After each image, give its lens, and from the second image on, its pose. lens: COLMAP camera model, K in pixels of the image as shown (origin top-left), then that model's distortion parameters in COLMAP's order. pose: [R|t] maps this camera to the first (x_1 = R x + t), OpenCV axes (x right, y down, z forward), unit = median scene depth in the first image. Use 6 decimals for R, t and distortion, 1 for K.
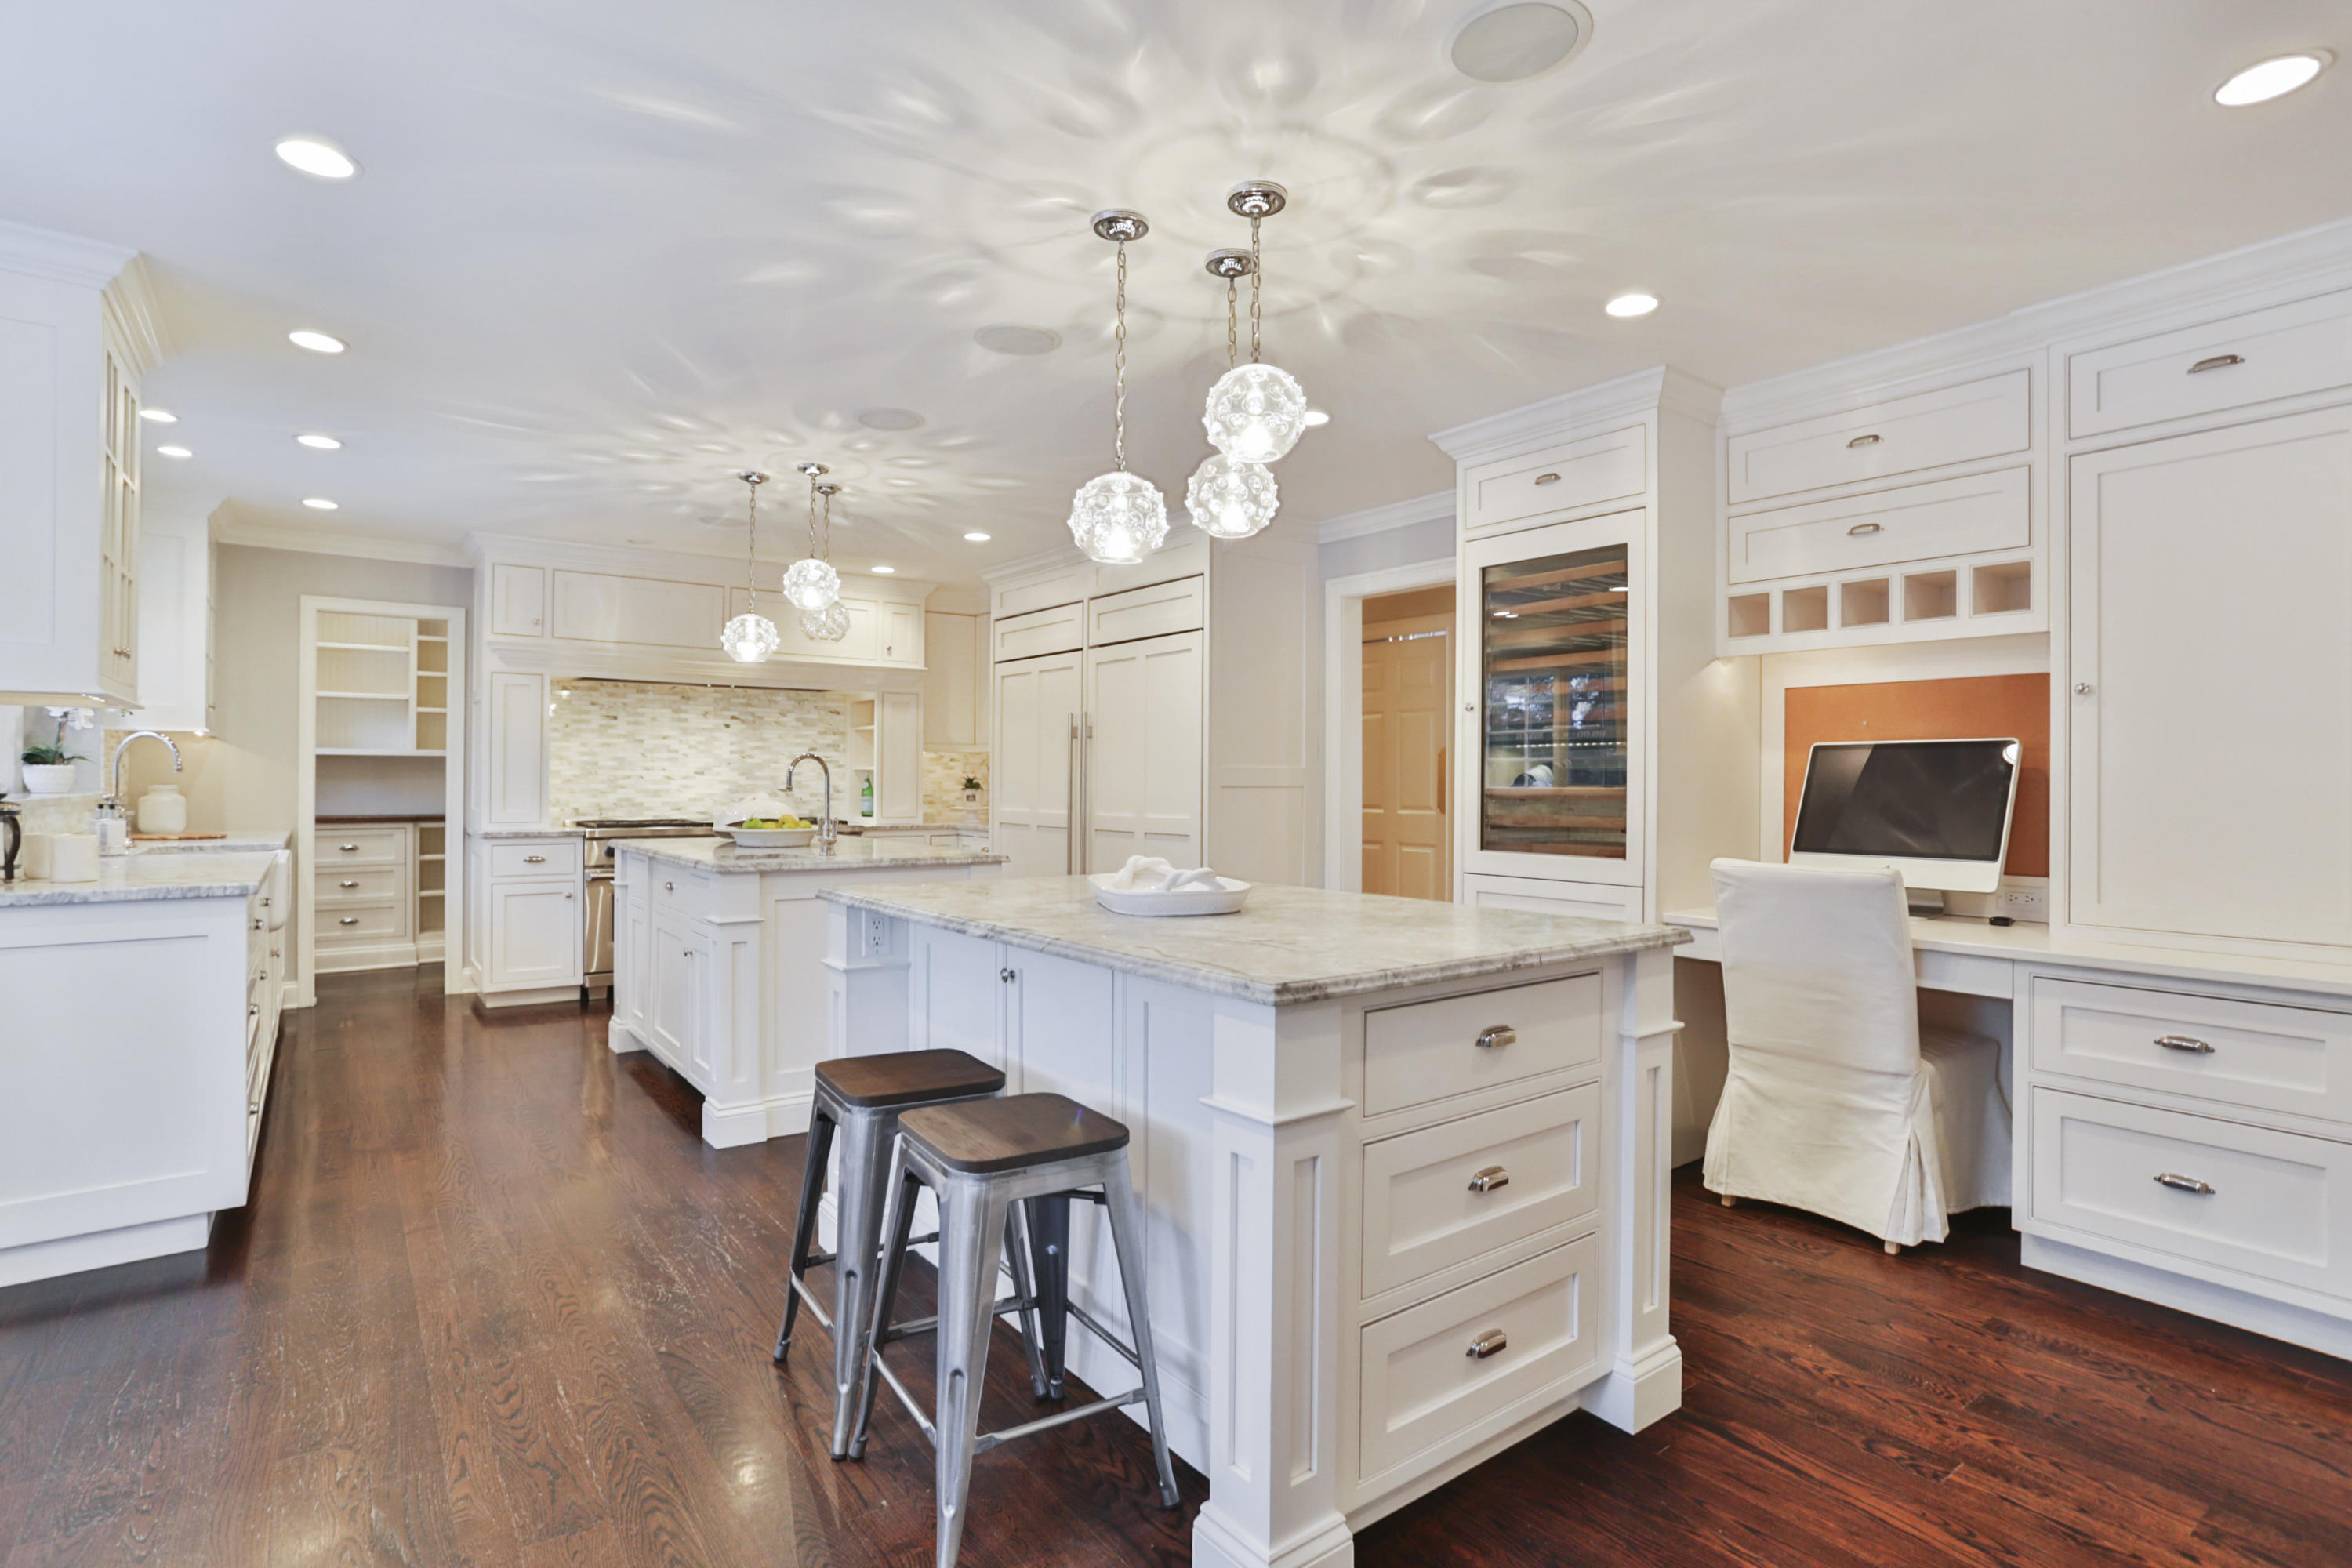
lens RADIAL K [[1136.9, 0, 1166.8], [0, 1136.9, 781.7], [0, 0, 1]] dist [-0.048326, 0.018273]
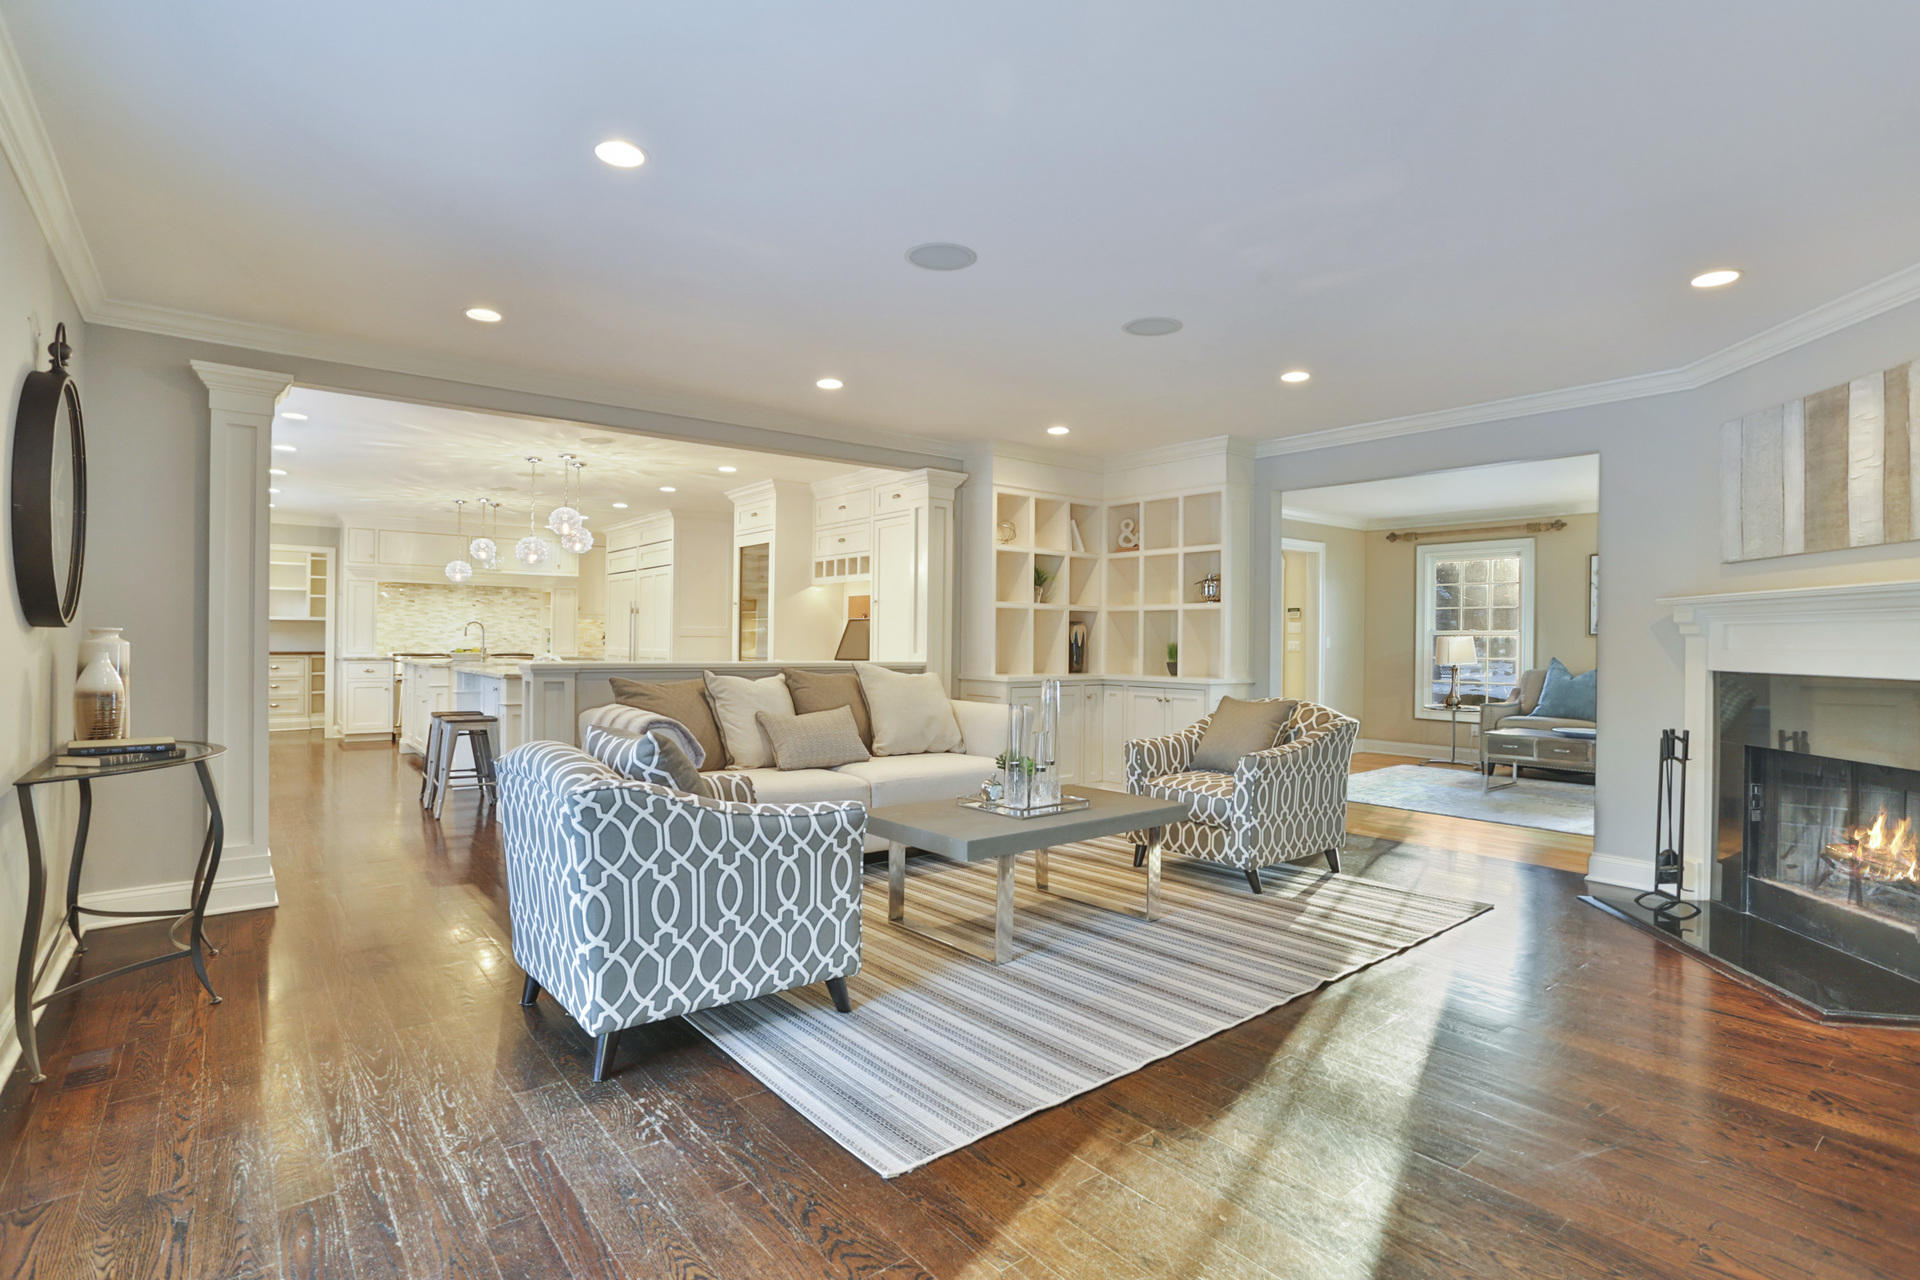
lens RADIAL K [[928.1, 0, 967.5], [0, 928.1, 635.6], [0, 0, 1]] dist [-0.048326, 0.018273]
pose [[0.999265, 0.001482, 0.038307, 0.470701], [-0.001298, 0.999987, -0.004836, 0.010818], [-0.038314, 0.004783, 0.999254, -0.717480]]
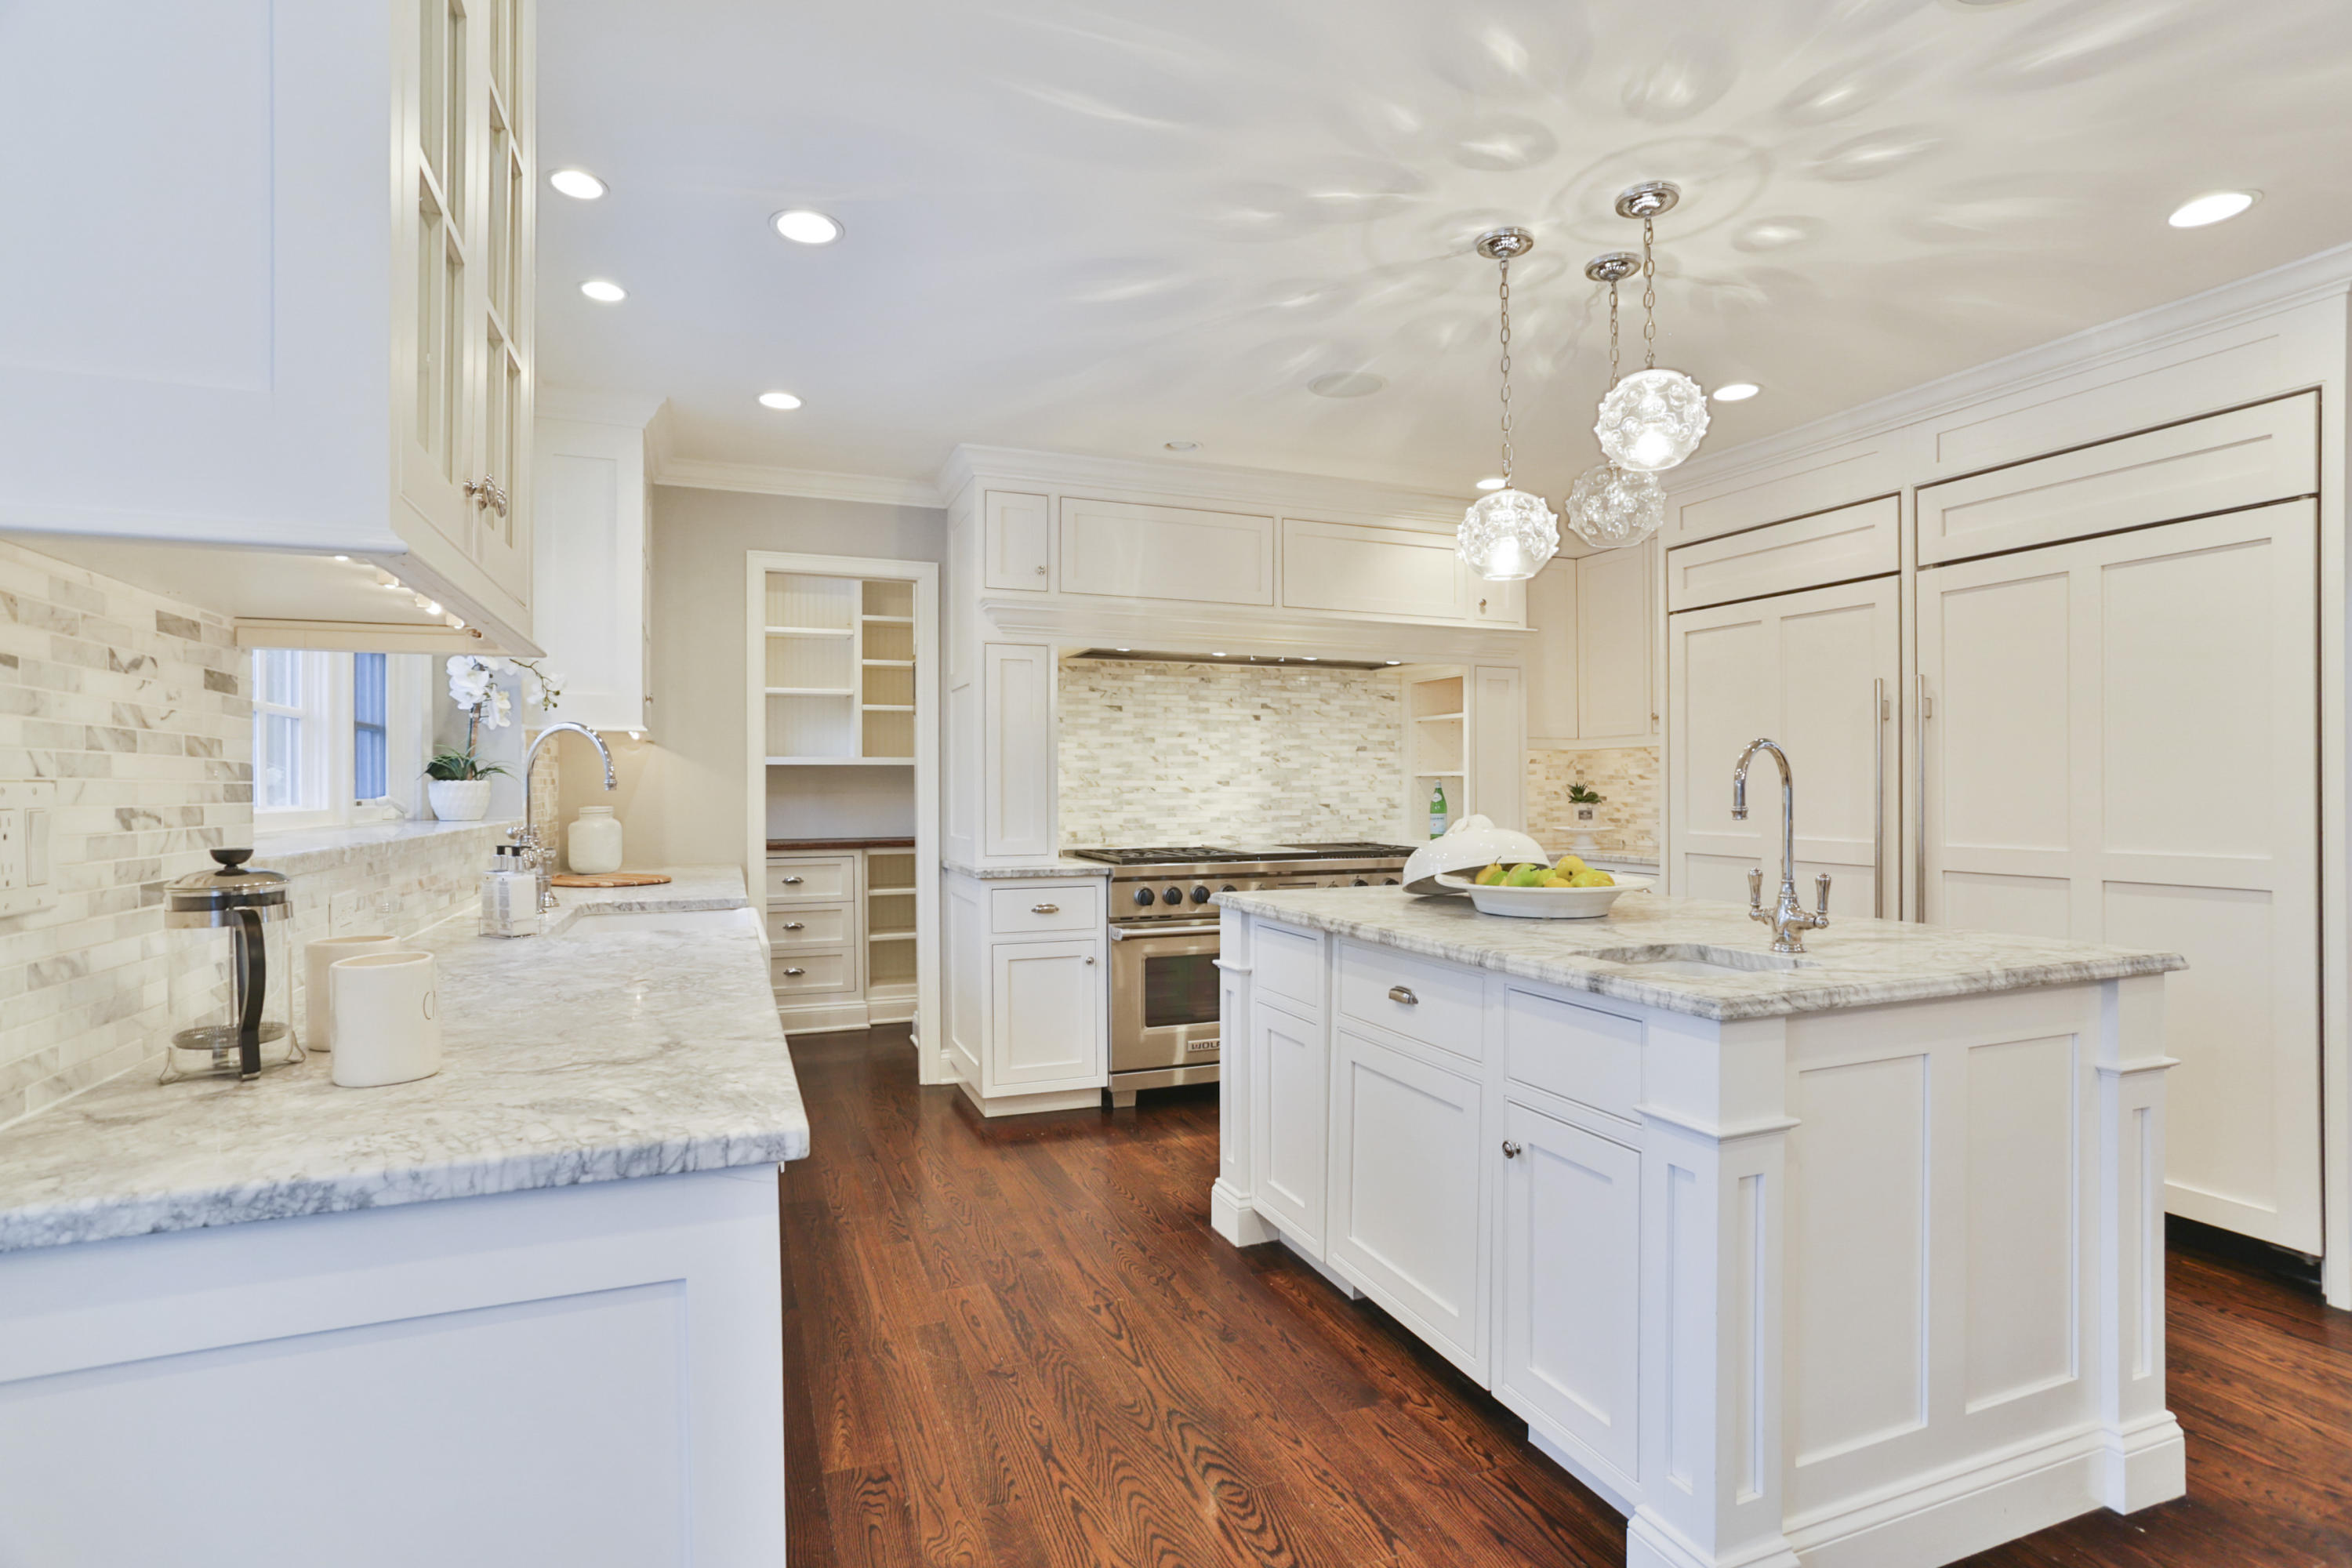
lens RADIAL K [[1136.9, 0, 1163.7], [0, 1136.9, 793.6], [0, 0, 1]] dist [-0.048326, 0.018273]
pose [[0.962545, -0.006901, -0.271036, -0.293364], [0.007958, 0.999964, 0.002800, -0.003700], [0.271007, -0.004852, 0.962565, 0.329622]]
